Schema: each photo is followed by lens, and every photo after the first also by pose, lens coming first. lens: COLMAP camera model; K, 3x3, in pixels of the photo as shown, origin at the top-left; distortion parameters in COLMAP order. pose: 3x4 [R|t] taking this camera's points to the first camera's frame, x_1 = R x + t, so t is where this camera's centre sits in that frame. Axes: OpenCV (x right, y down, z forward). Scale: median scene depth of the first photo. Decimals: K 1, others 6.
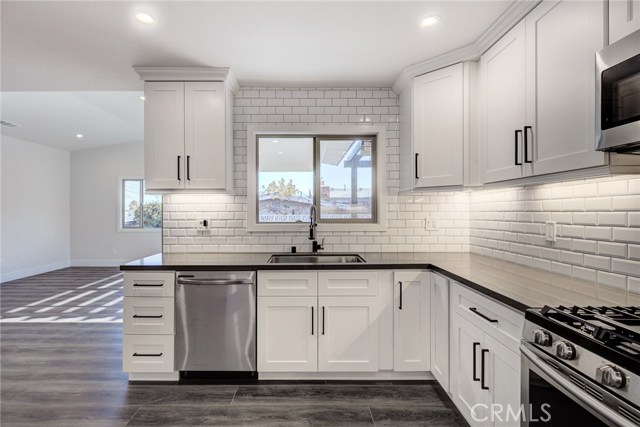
lens RADIAL K [[307.1, 0, 308.3], [0, 307.1, 210.4], [0, 0, 1]] dist [0.001703, -0.000331]
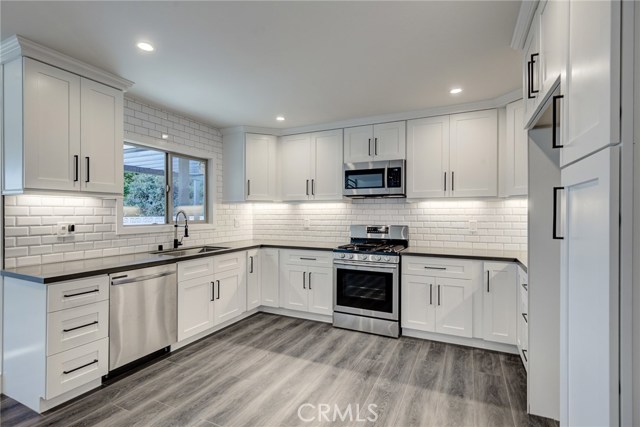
lens RADIAL K [[307.1, 0, 319.5], [0, 307.1, 214.3], [0, 0, 1]] dist [0.001703, -0.000331]
pose [[0.434193, 0.000020, 0.900820, -0.836022], [-0.003106, 0.999994, 0.001475, -0.003065], [-0.900814, -0.003439, 0.434191, -0.056240]]
